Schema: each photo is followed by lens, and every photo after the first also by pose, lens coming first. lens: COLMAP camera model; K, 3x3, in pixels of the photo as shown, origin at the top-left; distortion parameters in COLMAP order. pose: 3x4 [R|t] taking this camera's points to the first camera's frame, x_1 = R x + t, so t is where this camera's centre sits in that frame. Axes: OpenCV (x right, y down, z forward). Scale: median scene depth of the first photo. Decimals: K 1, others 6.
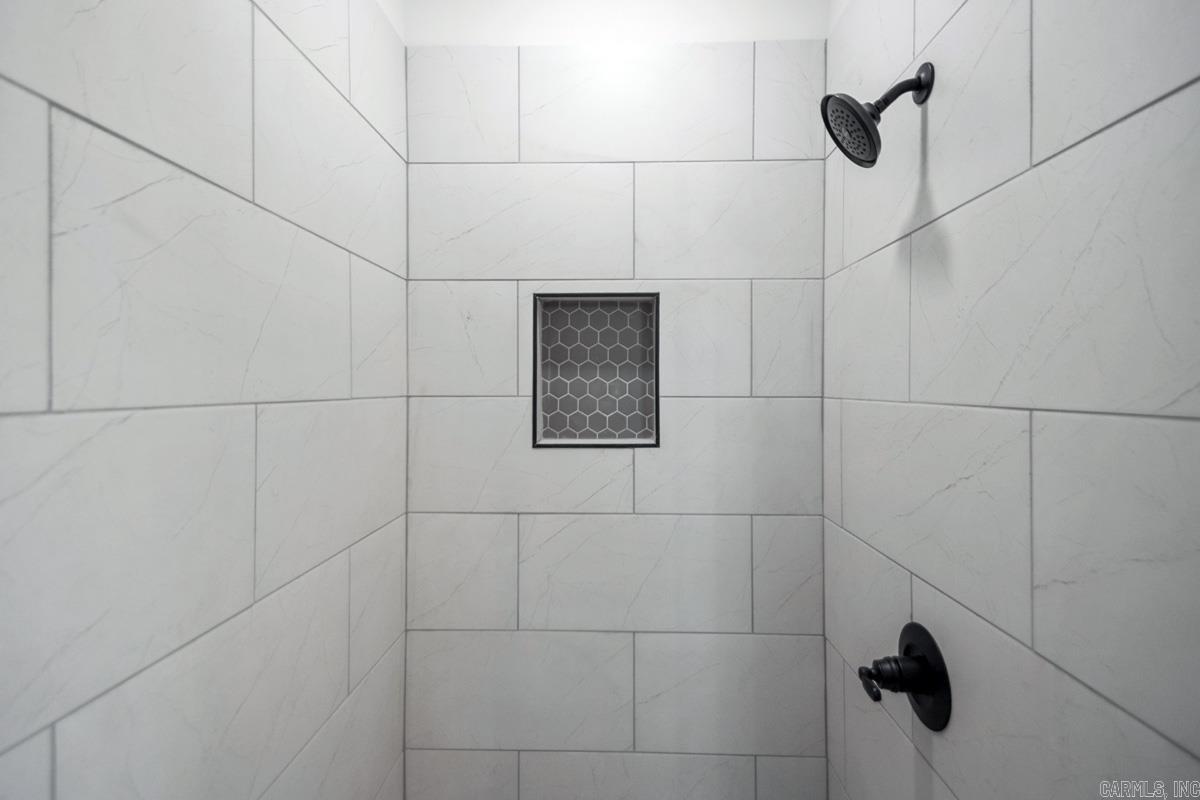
lens RADIAL K [[559.8, 0, 606.0], [0, 559.8, 388.5], [0, 0, 1]] dist [0.029457, -0.007320]
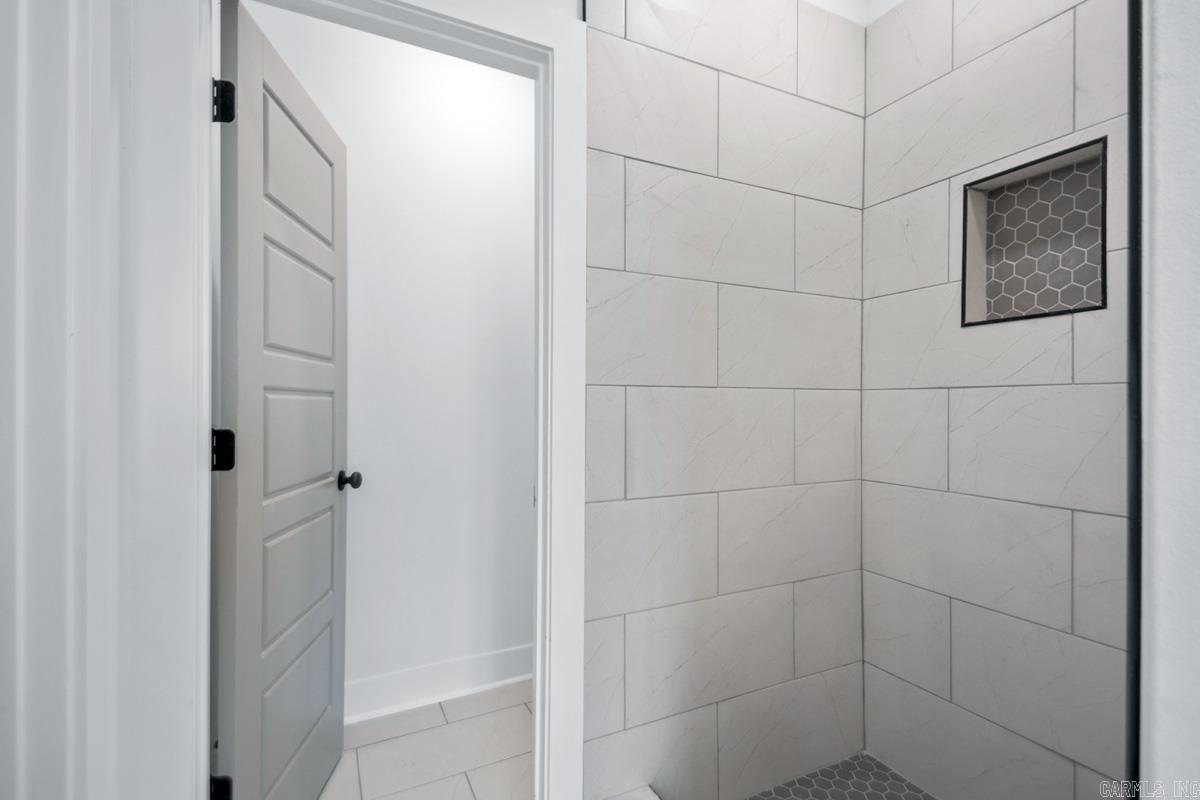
lens RADIAL K [[559.8, 0, 600.9], [0, 559.8, 400.9], [0, 0, 1]] dist [0.029457, -0.007320]
pose [[0.472235, 0.001130, -0.881472, 0.509511], [-0.004004, 0.999992, -0.000863, 0.252975], [0.881463, 0.003936, 0.472236, -0.140365]]
